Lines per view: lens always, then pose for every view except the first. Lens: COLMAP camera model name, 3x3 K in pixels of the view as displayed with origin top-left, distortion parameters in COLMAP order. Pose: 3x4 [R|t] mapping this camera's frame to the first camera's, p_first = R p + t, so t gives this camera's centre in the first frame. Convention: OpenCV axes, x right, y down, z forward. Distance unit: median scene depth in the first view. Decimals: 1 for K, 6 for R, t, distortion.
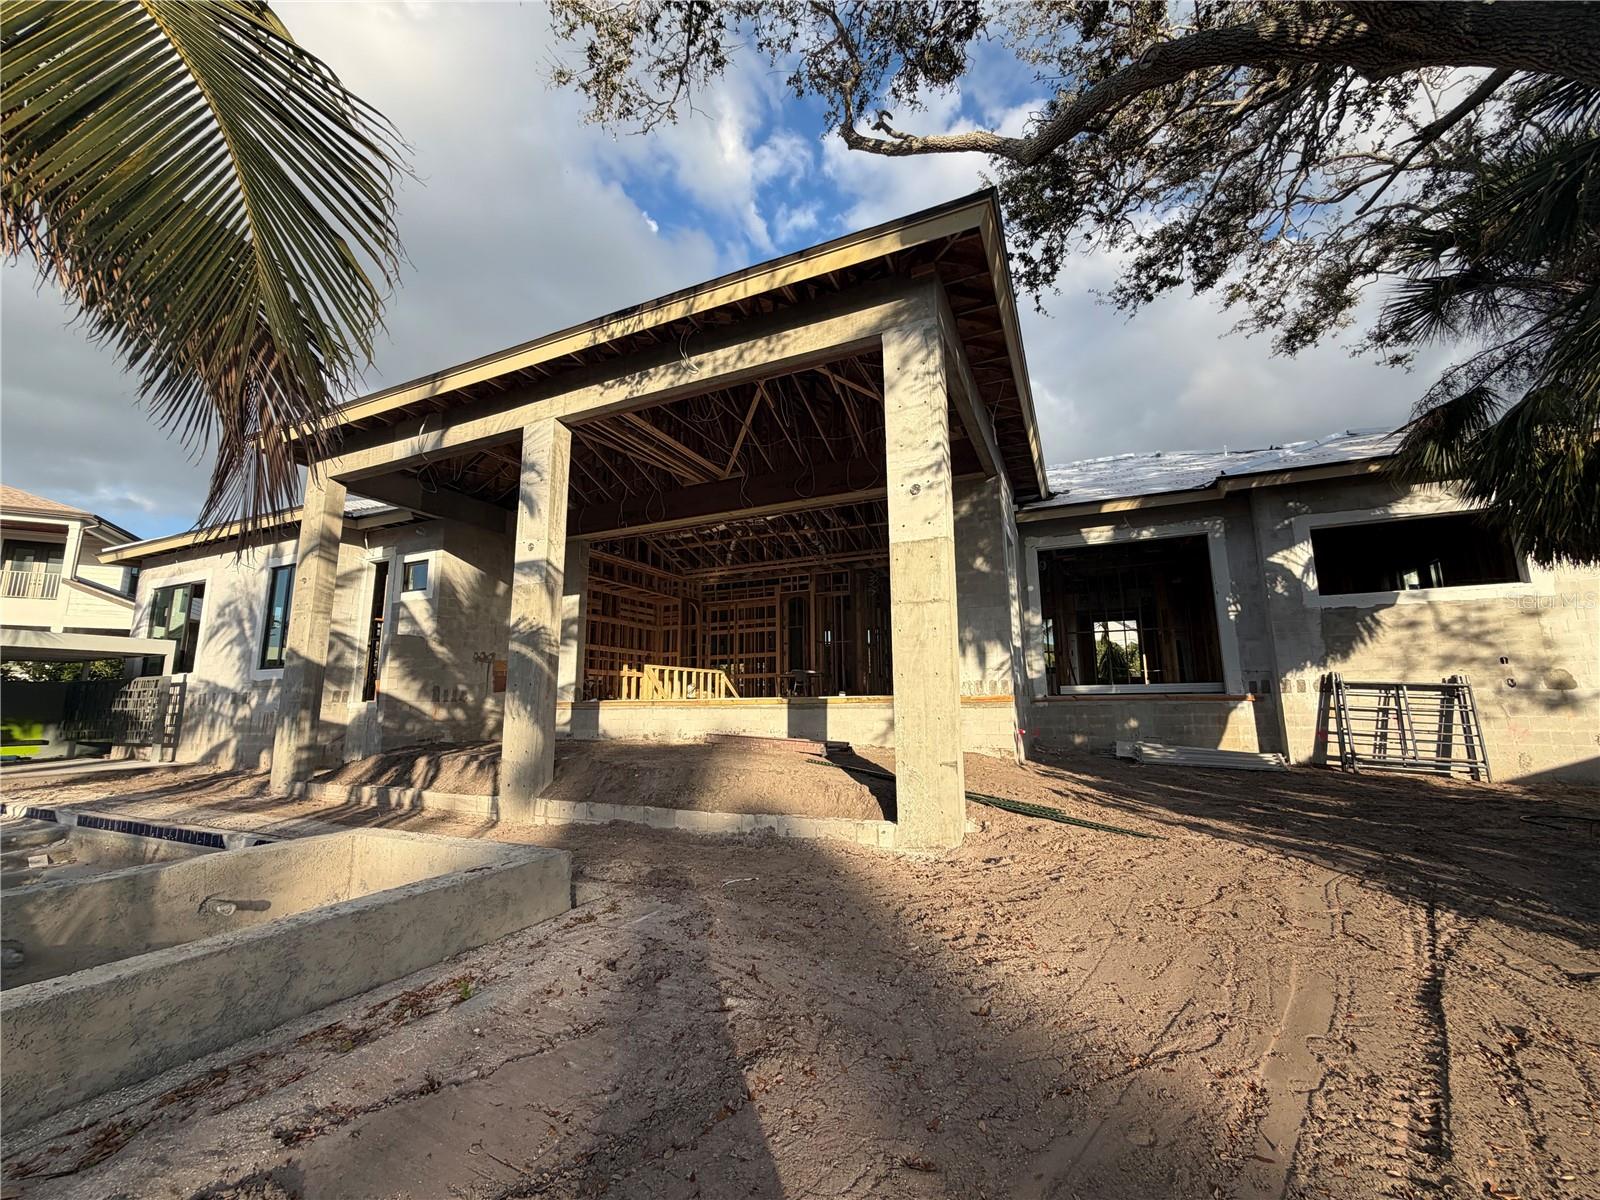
lens RADIAL K [[635.8, 0, 796.5], [0, 635.8, 600.3], [0, 0, 1]] dist [0.002127, -0.000294]
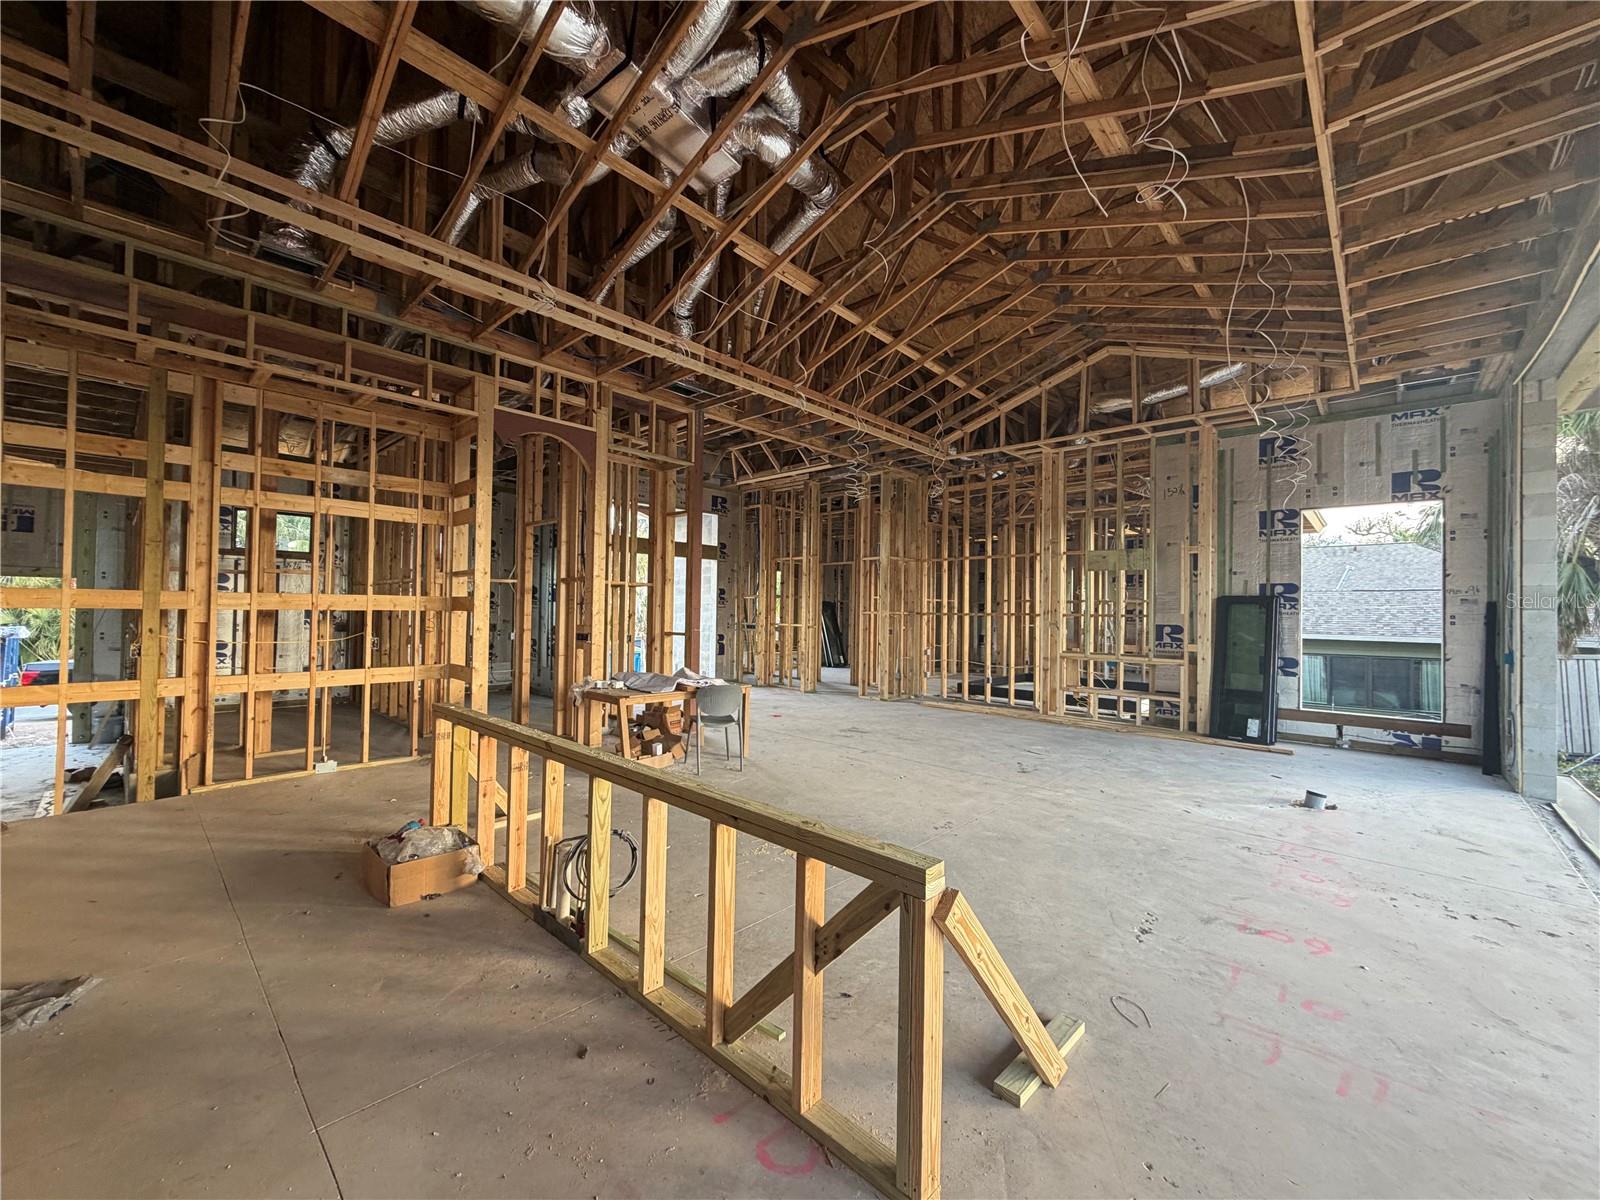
lens RADIAL K [[635.8, 0, 800.0], [0, 635.8, 601.9], [0, 0, 1]] dist [0.002127, -0.000294]
pose [[0.310646, 0.030099, 0.950049, -0.260699], [-0.175396, 0.984150, 0.026171, 0.045391], [-0.934203, -0.174765, 0.311002, 0.754251]]
